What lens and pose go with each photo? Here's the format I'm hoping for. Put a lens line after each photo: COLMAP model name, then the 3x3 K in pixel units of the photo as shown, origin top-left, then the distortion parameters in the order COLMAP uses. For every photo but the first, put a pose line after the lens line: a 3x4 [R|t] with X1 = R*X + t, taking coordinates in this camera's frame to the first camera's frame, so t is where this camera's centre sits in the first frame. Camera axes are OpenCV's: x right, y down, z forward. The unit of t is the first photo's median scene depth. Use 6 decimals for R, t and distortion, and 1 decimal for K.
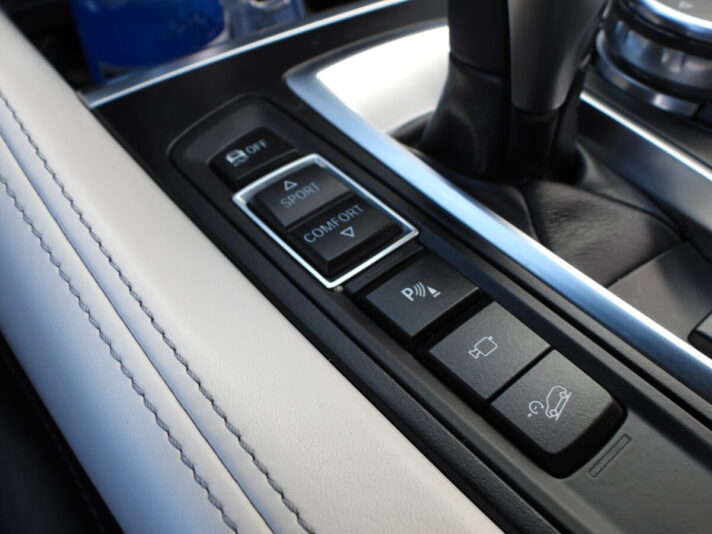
lens RADIAL K [[636.5, 0, 356.0], [0, 636.5, 267.0], [0, 0, 1]] dist [-0.006823, -0.019188]
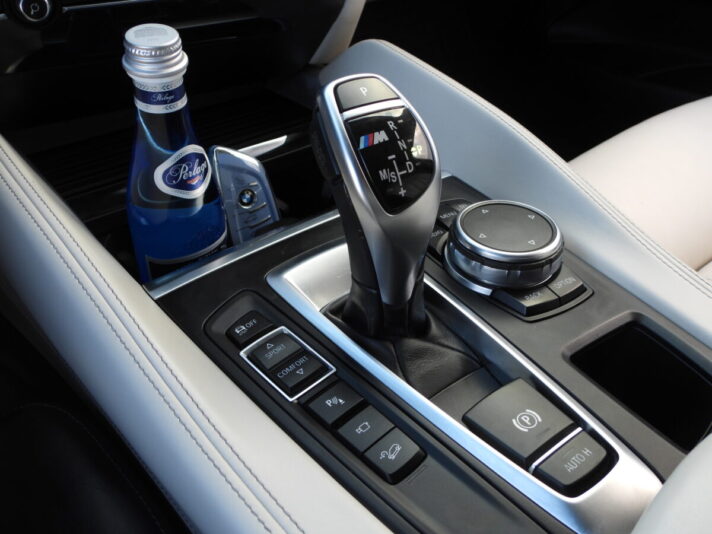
lens RADIAL K [[636.5, 0, 356.0], [0, 636.5, 267.0], [0, 0, 1]] dist [-0.006823, -0.019188]
pose [[0.998824, -0.030110, 0.037992, 0.091702], [0.035460, 0.988191, -0.149071, -0.071885], [-0.033054, 0.150243, 0.988096, -0.956941]]
